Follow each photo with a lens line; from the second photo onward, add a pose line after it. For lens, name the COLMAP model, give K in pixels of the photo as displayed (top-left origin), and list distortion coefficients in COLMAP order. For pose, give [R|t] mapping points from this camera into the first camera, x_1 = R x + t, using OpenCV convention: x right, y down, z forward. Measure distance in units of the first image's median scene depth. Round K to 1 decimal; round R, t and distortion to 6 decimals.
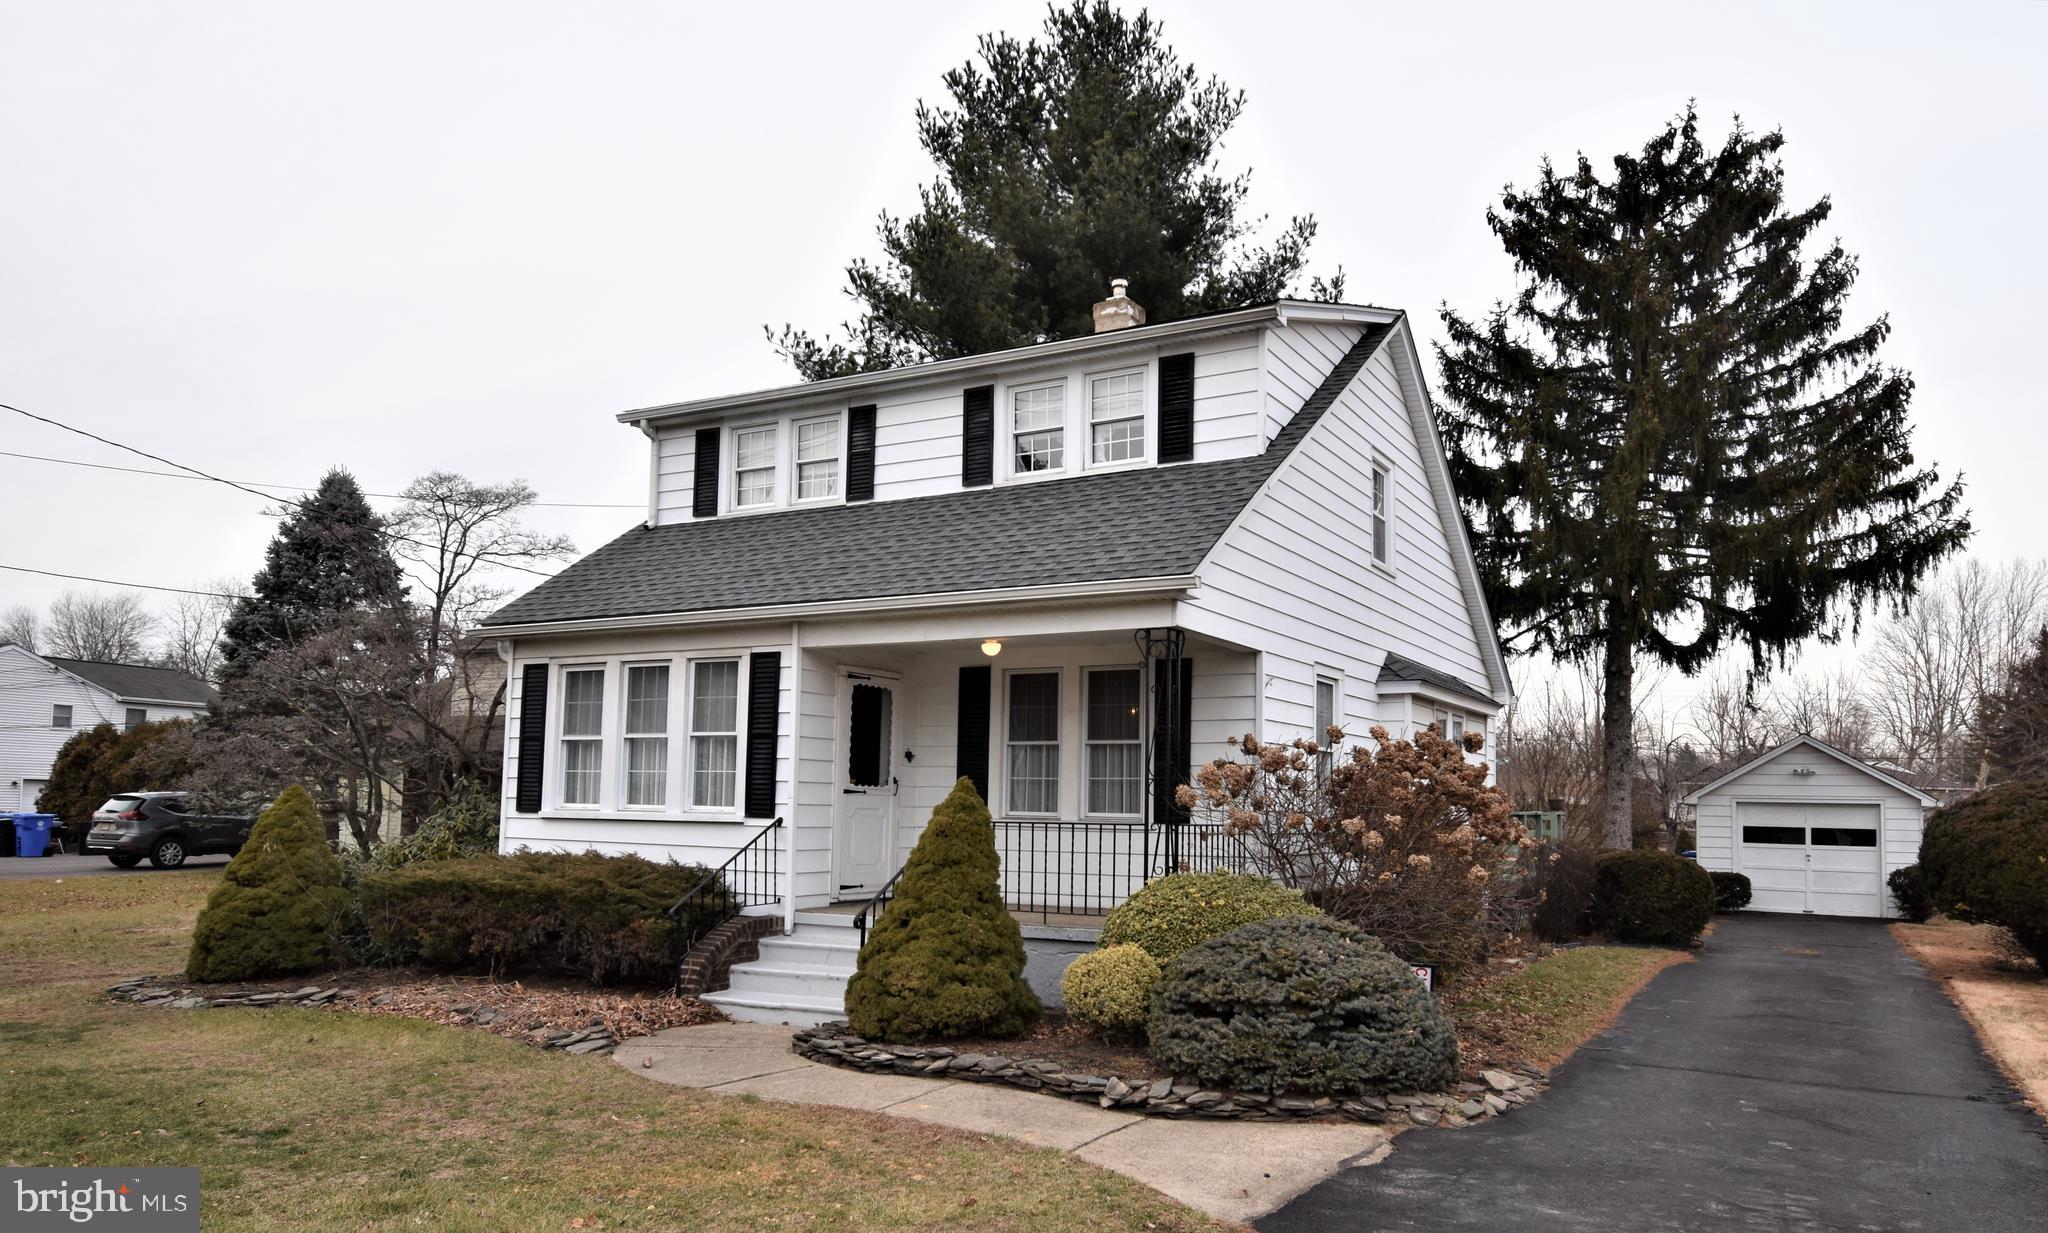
lens RADIAL K [[1440.0, 0, 1024.0], [0, 1440.0, 616.5], [0, 0, 1]] dist [-0.004141, -0.000334]
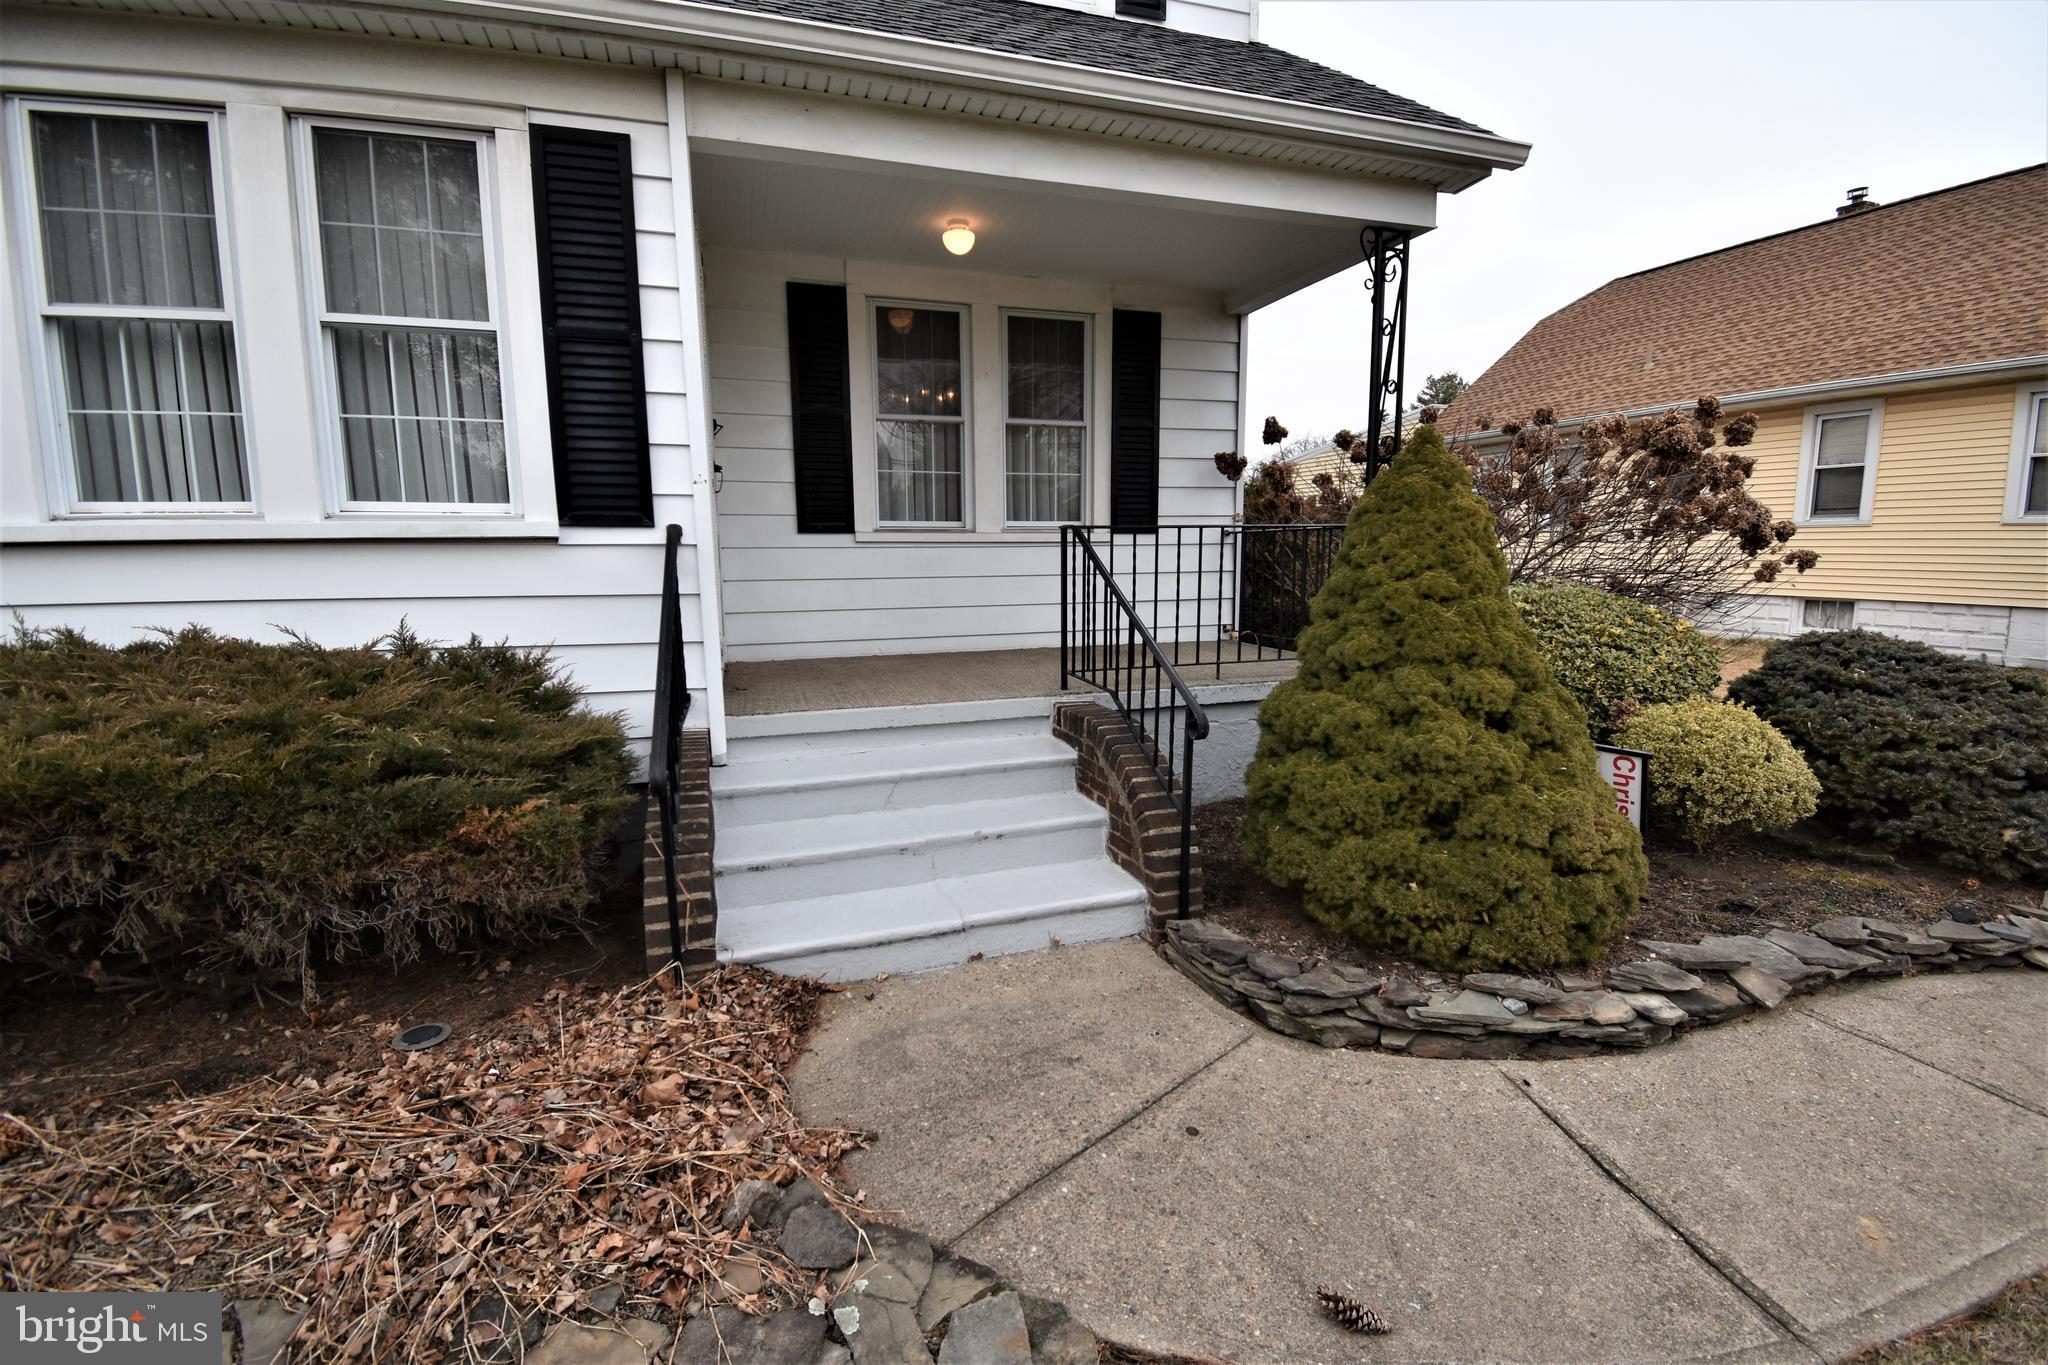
lens RADIAL K [[896.0, 0, 1024.0], [0, 896.0, 682.5], [0, 0, 1]] dist [0.023672, -0.029579]
pose [[0.667643, -0.133904, 0.732340, -0.306356], [-0.078490, 0.965549, 0.248101, 0.105356], [-0.740332, -0.223124, 0.634132, 0.702758]]
